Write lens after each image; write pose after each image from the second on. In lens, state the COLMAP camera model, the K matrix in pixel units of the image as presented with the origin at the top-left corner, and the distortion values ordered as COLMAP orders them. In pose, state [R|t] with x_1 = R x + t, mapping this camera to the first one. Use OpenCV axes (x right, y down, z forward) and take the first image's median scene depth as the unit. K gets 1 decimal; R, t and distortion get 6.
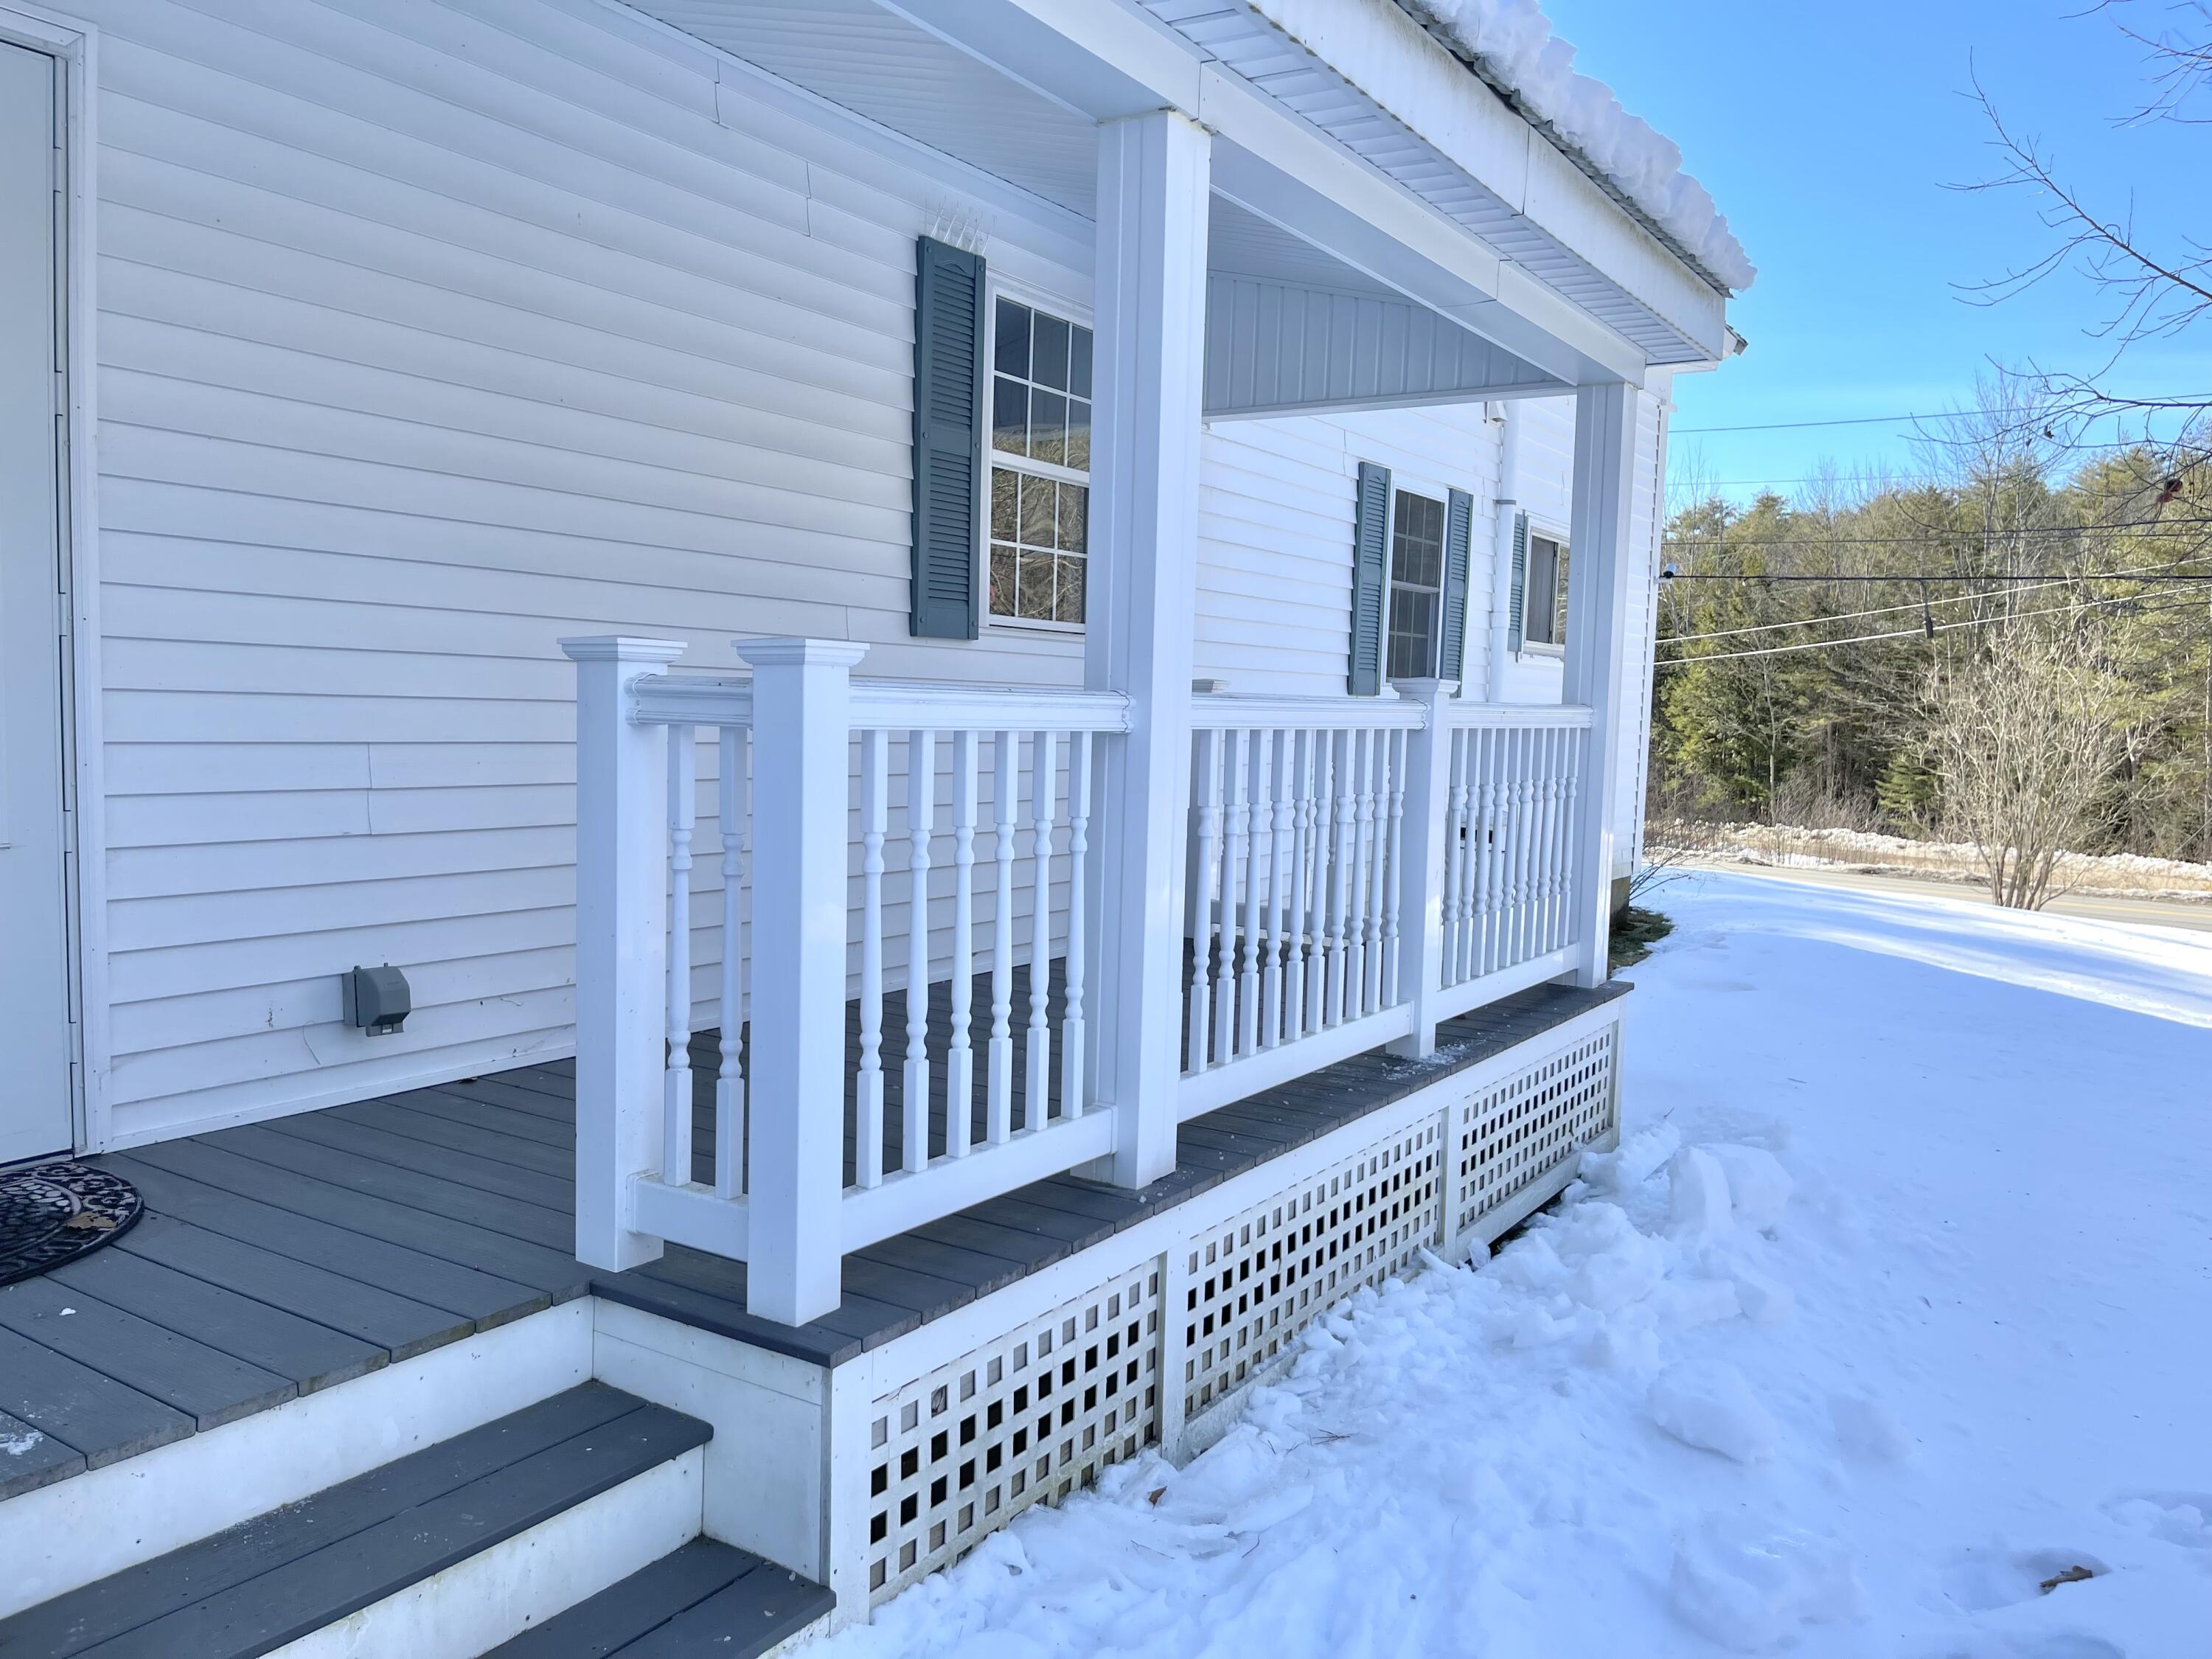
lens RADIAL K [[1687.9, 0, 1105.3], [0, 1687.9, 828.4], [0, 0, 1]] dist [0.013492, -0.006963]
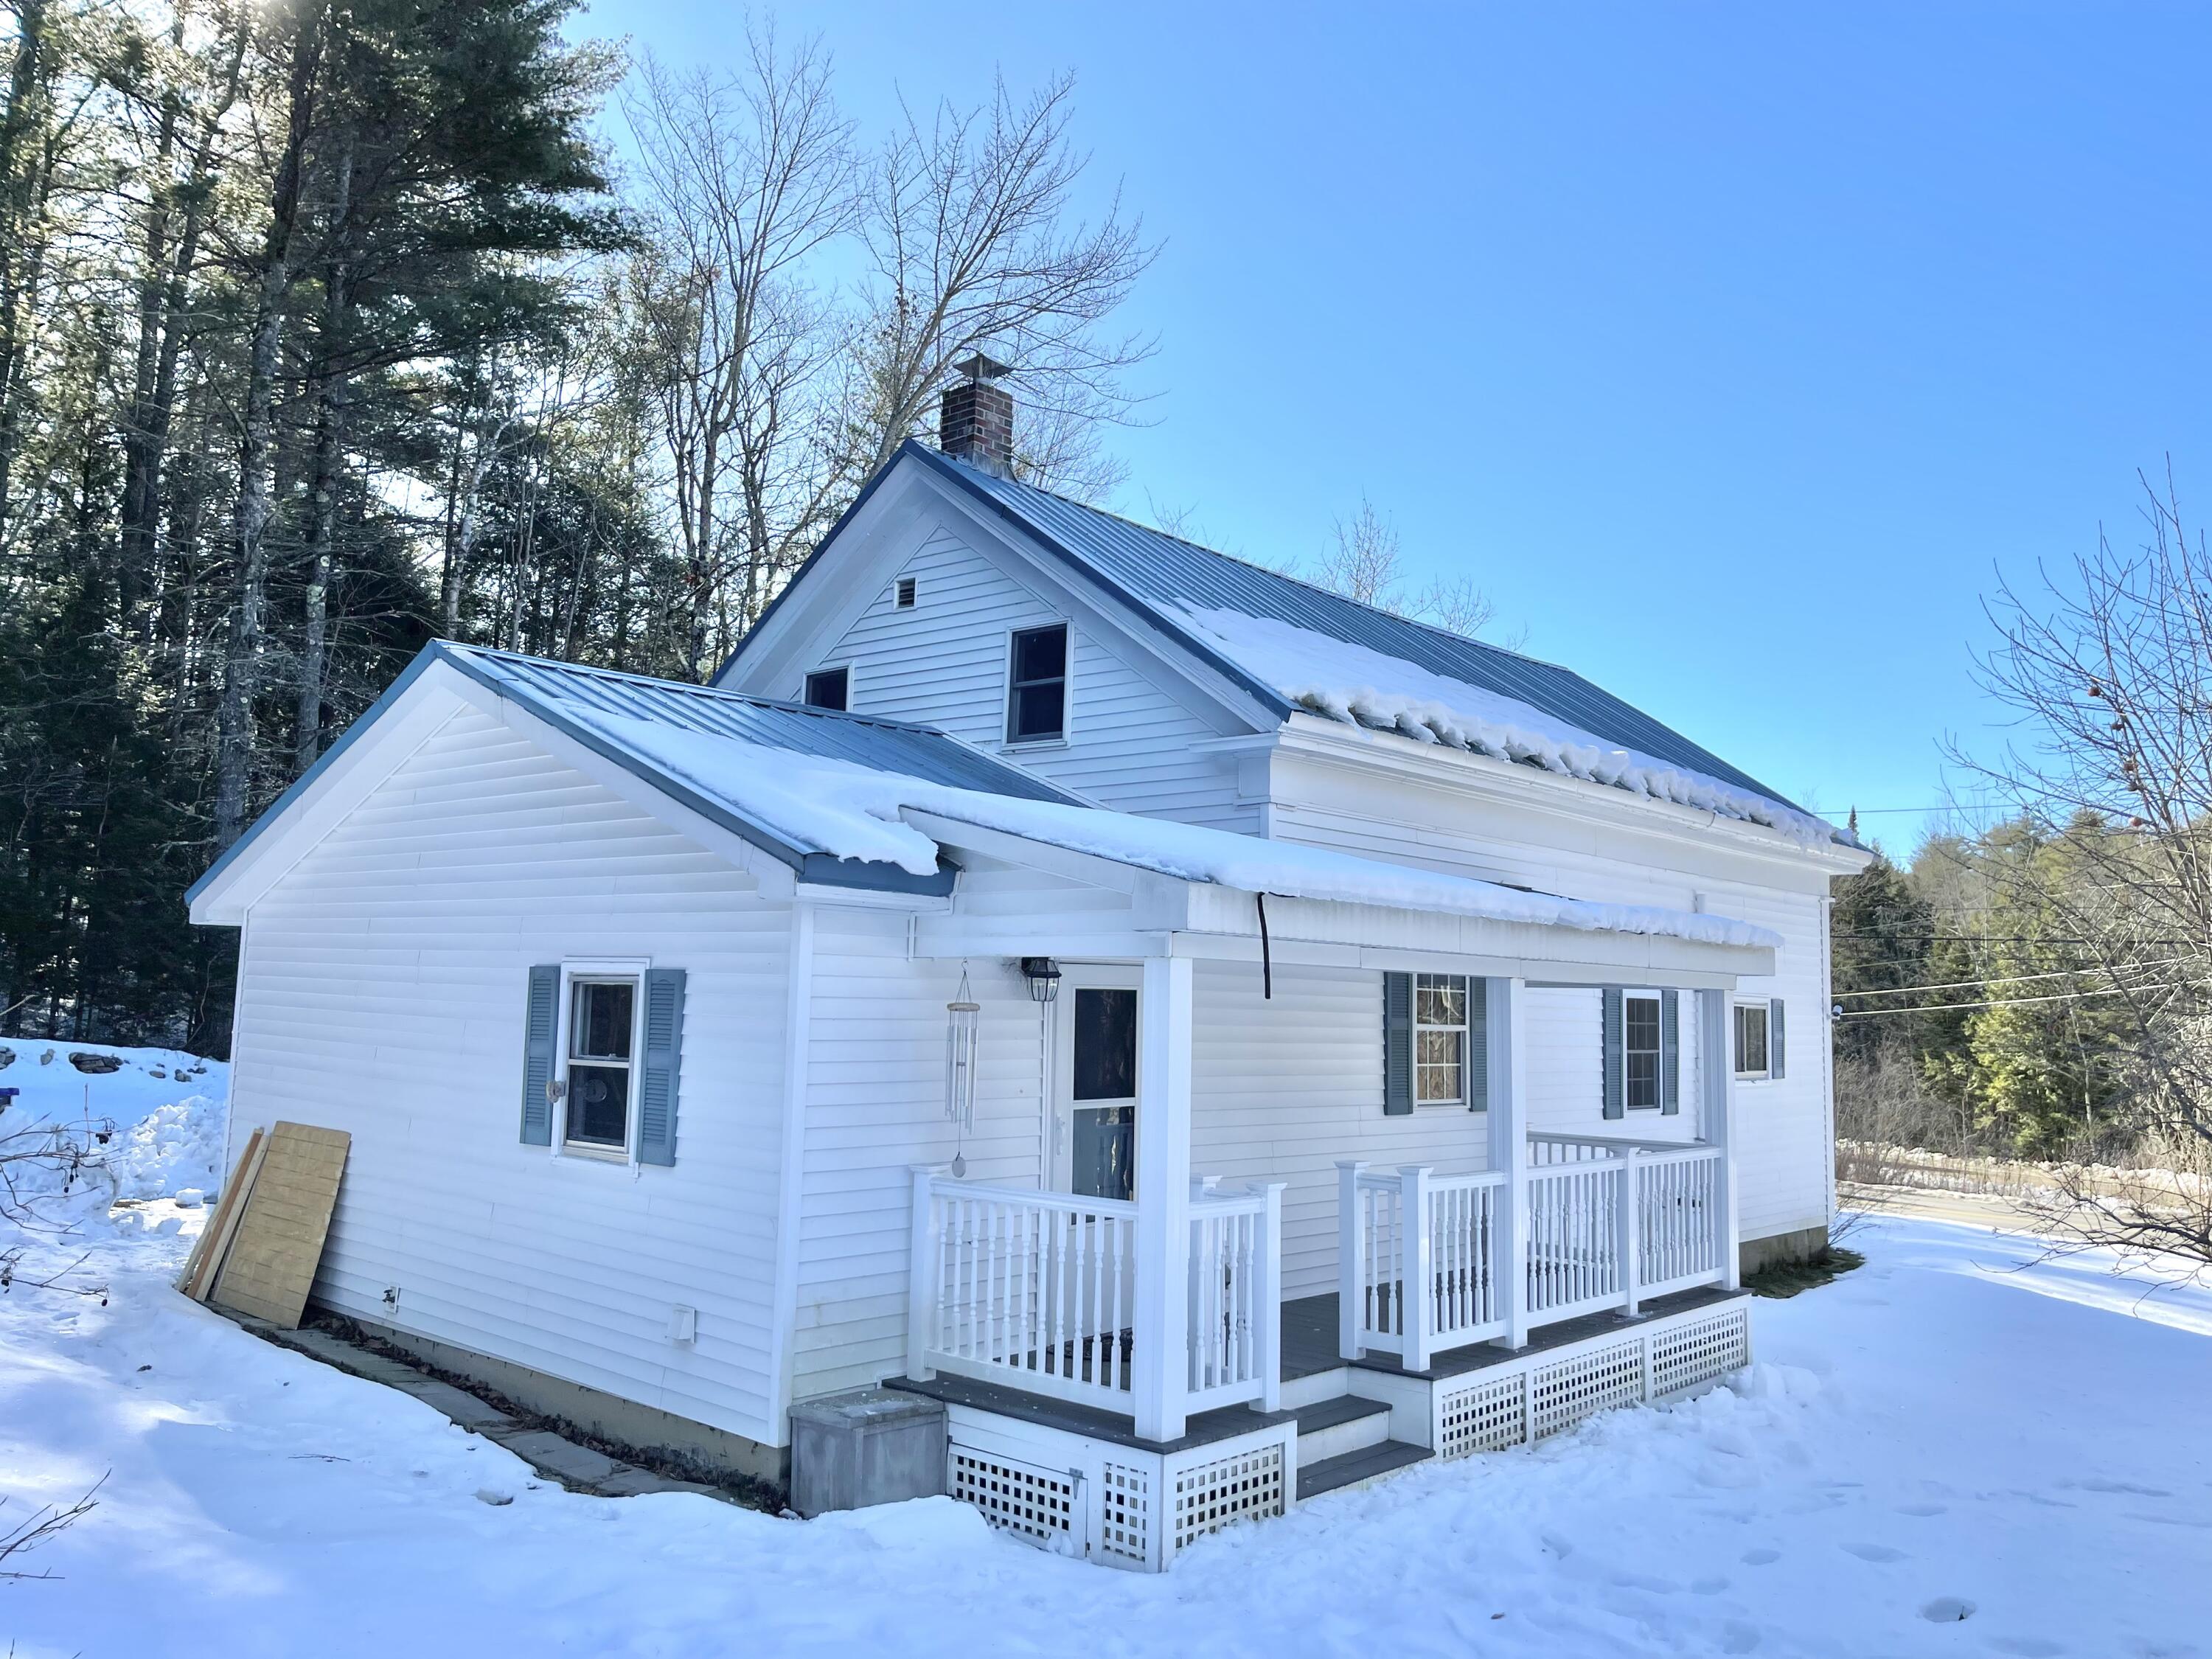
lens RADIAL K [[1687.9, 0, 1102.7], [0, 1687.9, 832.5], [0, 0, 1]] dist [0.013492, -0.006963]
pose [[0.986094, -0.024409, -0.164384, -0.149175], [-0.006678, 0.982536, -0.185953, -0.090306], [0.166052, 0.184465, 0.968710, -1.726955]]
